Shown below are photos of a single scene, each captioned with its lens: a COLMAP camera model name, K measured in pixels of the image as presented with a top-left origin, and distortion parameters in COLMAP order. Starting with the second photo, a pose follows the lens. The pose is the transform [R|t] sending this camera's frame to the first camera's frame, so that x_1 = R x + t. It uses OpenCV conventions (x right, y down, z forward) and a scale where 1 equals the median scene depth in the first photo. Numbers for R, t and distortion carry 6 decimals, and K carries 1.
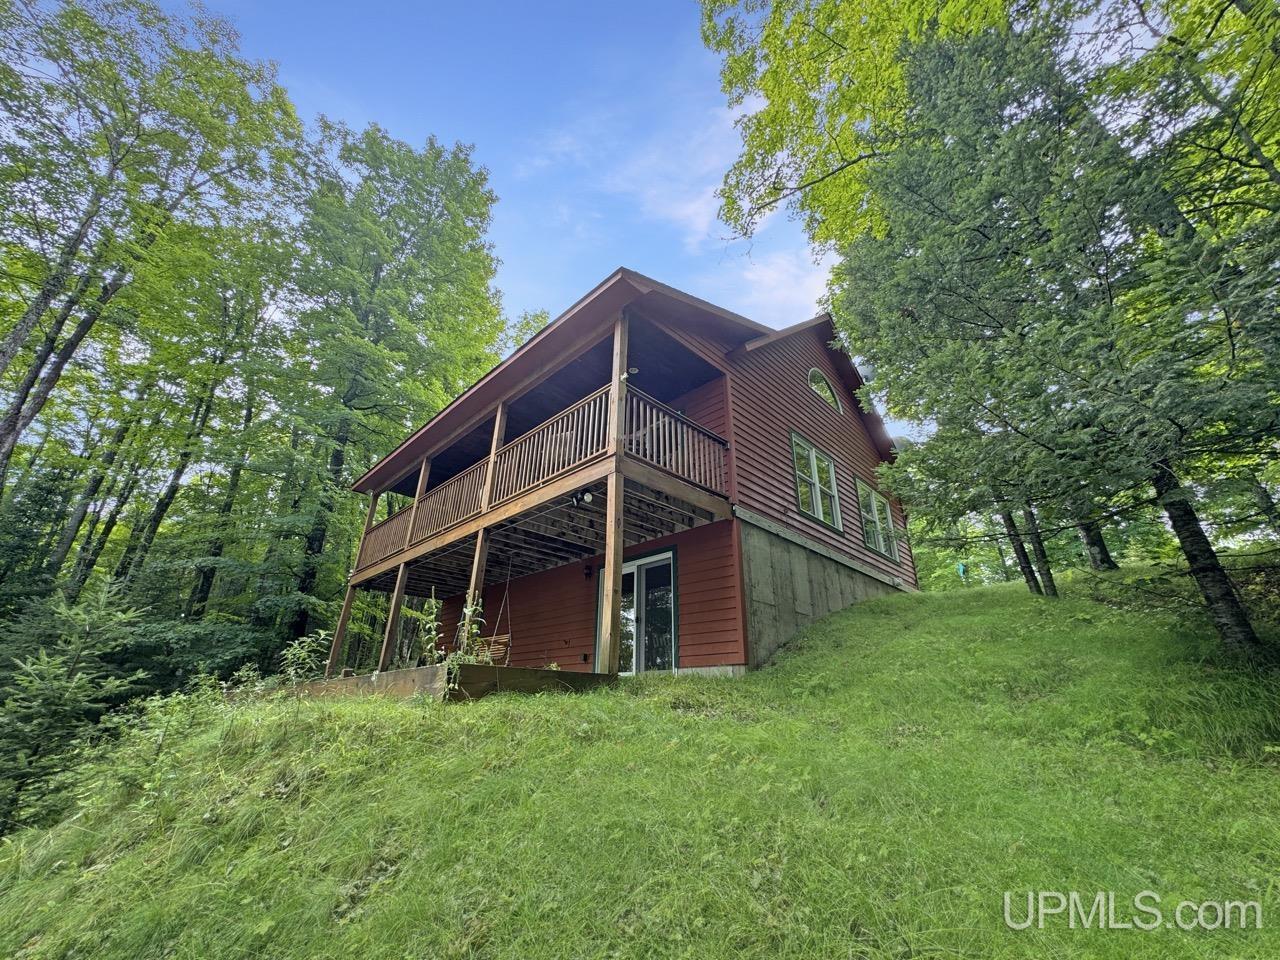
lens RADIAL K [[509.2, 0, 638.2], [0, 509.2, 476.5], [0, 0, 1]] dist [-0.001139, -0.000091]
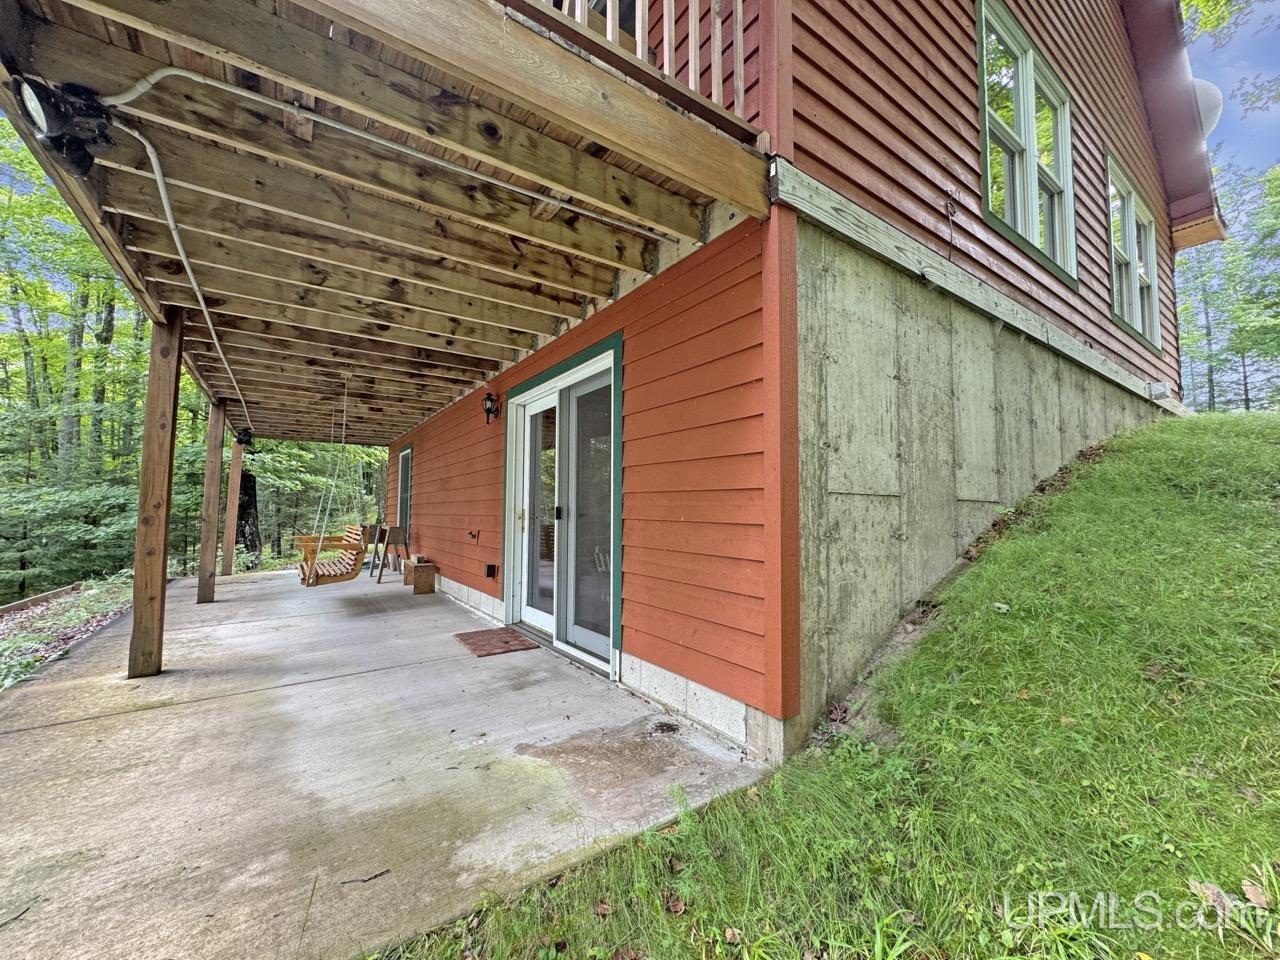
lens RADIAL K [[509.2, 0, 639.1], [0, 509.2, 483.5], [0, 0, 1]] dist [-0.001139, -0.000091]
pose [[0.984821, -0.021228, -0.172269, 0.147974], [0.082475, 0.930523, 0.356825, 0.106548], [0.152725, -0.365617, 0.918150, 0.624488]]
